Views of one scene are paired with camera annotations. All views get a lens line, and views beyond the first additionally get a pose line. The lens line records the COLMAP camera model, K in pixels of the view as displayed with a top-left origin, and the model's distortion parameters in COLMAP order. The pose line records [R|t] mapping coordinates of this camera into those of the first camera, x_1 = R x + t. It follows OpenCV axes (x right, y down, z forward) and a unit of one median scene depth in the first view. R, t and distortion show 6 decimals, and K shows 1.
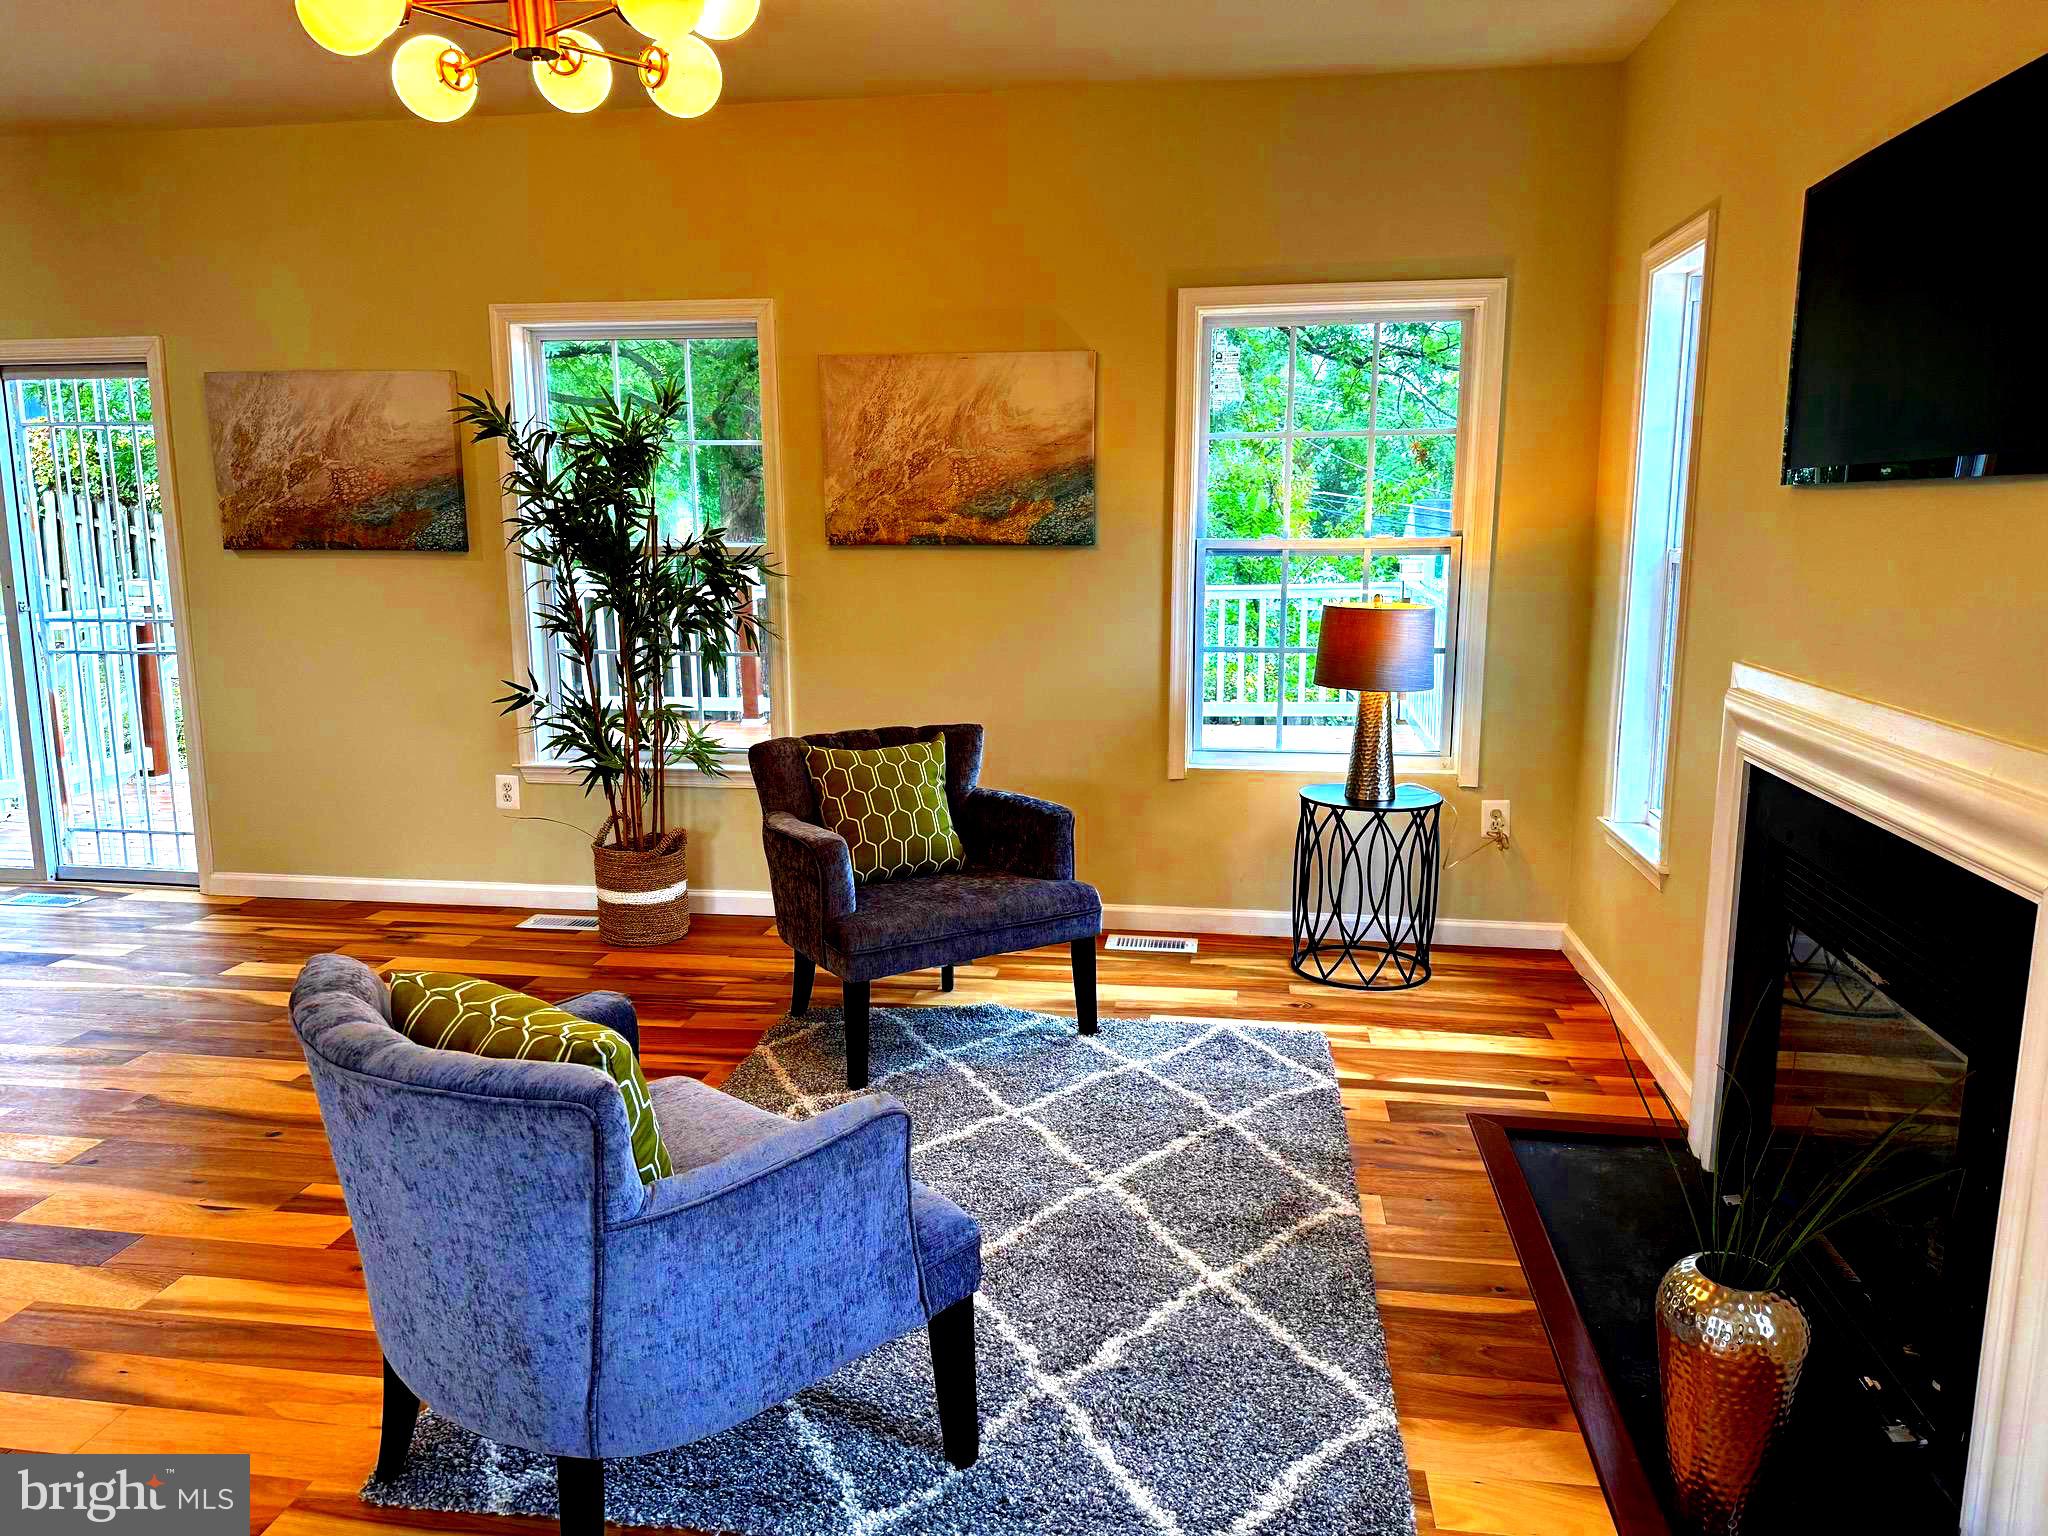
lens RADIAL K [[1486.6, 0, 1024.0], [0, 1486.6, 768.0], [0, 0, 1]] dist [0.217328, -0.326001]
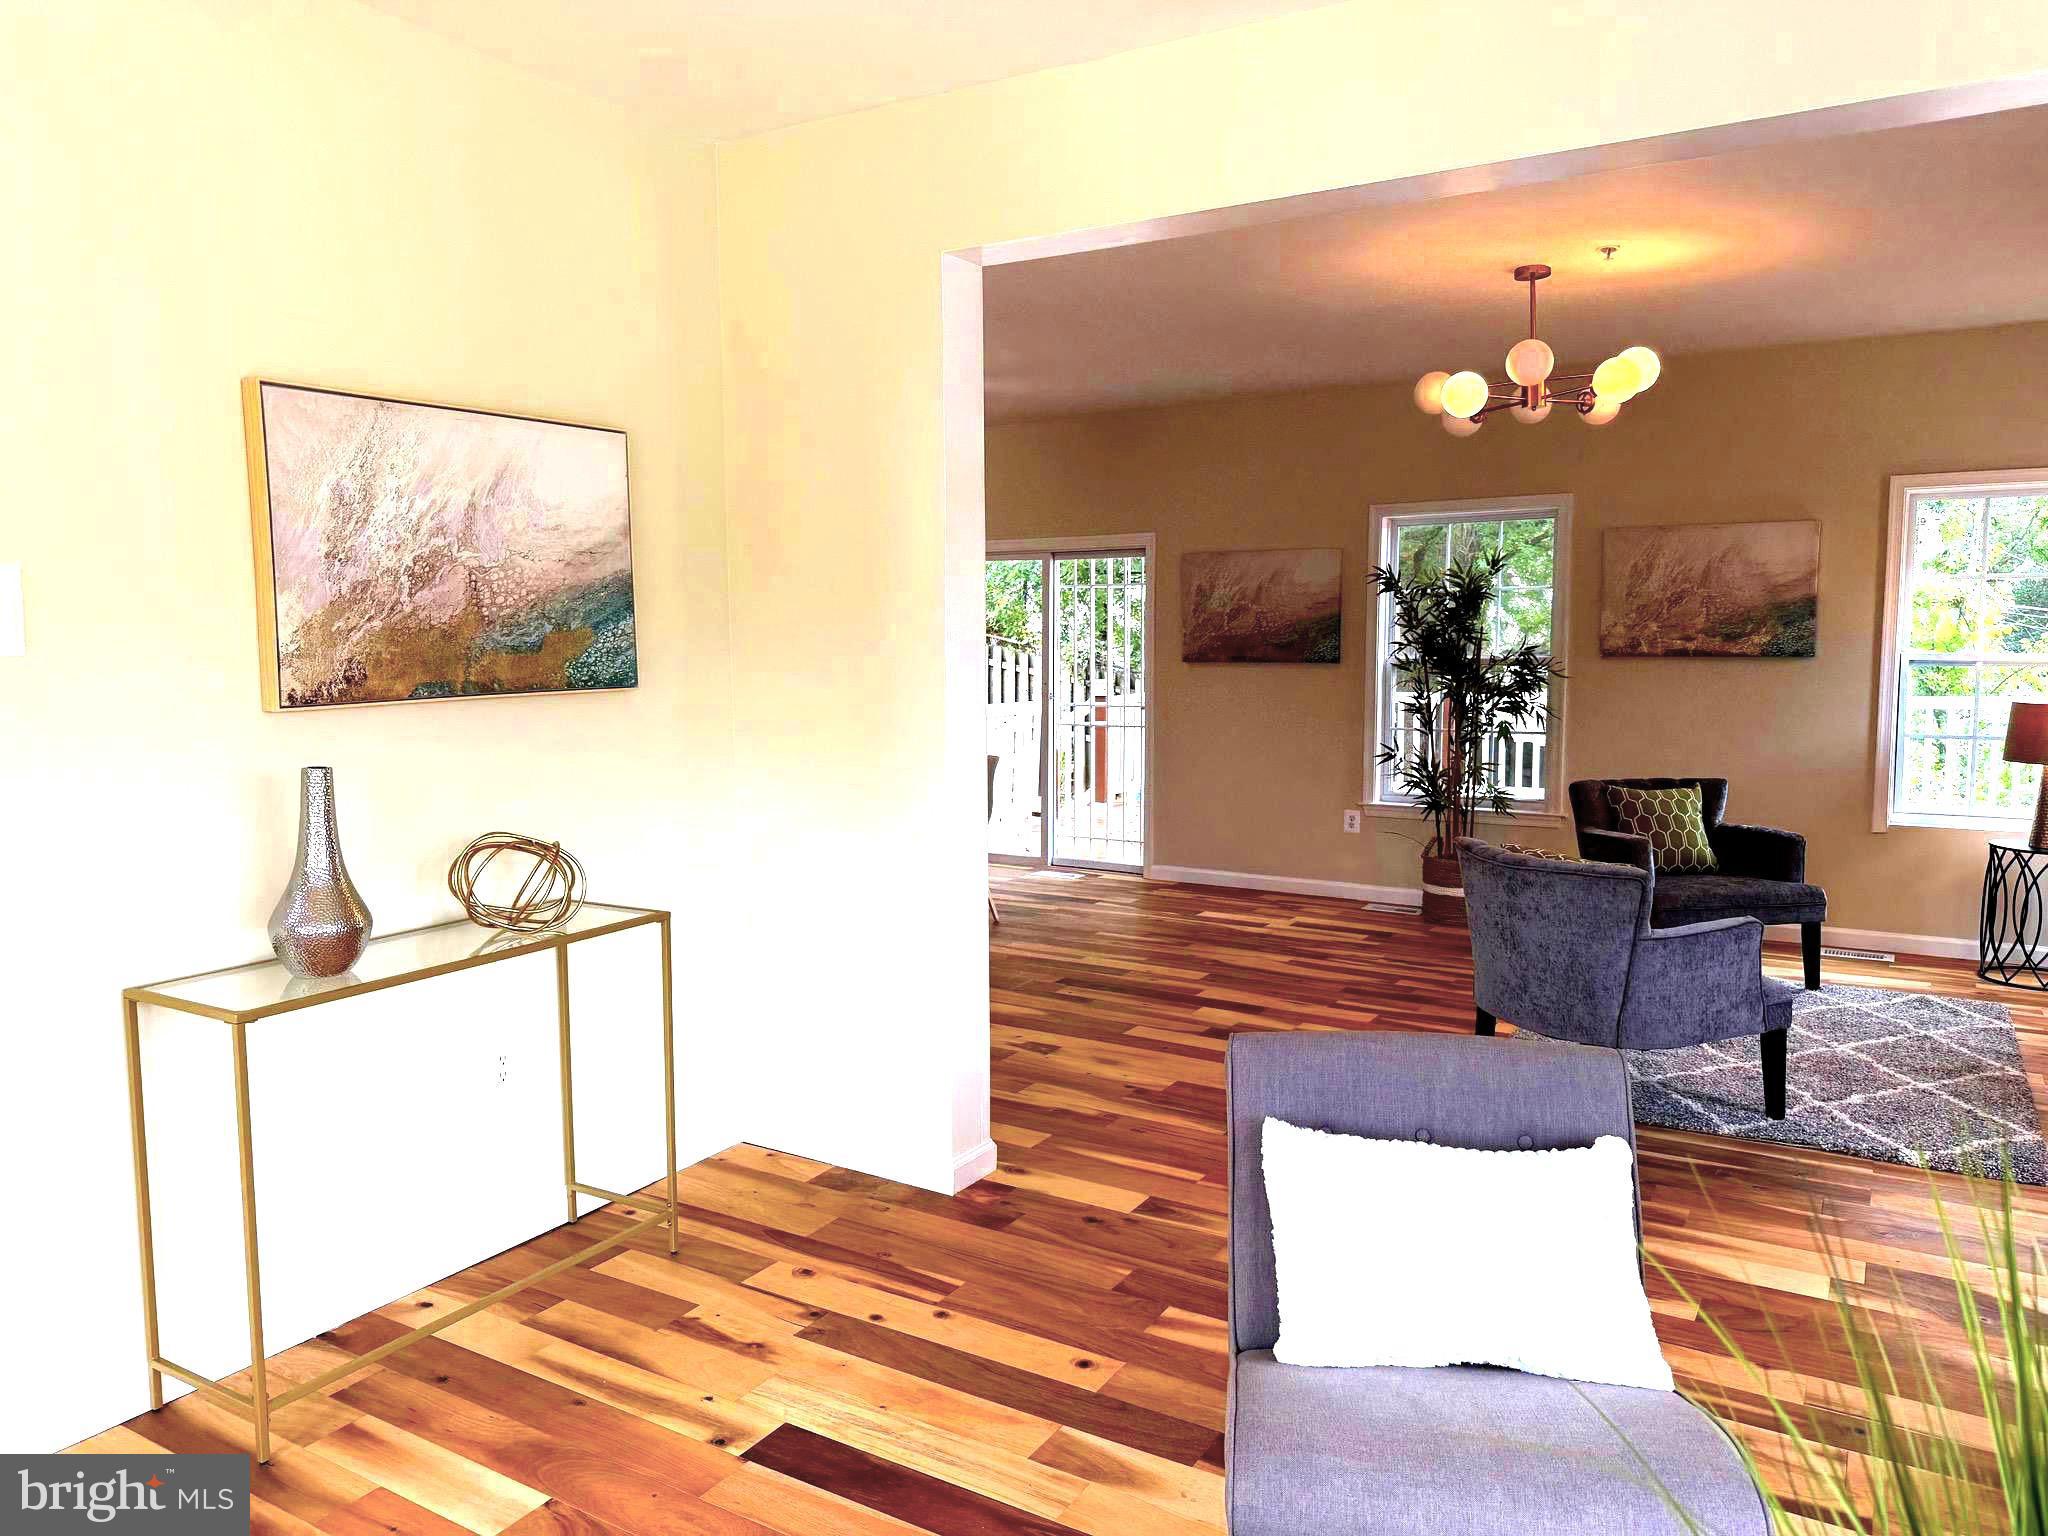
lens RADIAL K [[1447.4, 0, 1024.0], [0, 1447.4, 768.0], [0, 0, 1]] dist [0.008211, -0.004186]
pose [[0.918482, 0.033232, -0.394064, -0.098548], [-0.062453, 0.996148, -0.061560, 0.085701], [0.390500, 0.081152, 0.917019, -0.530474]]
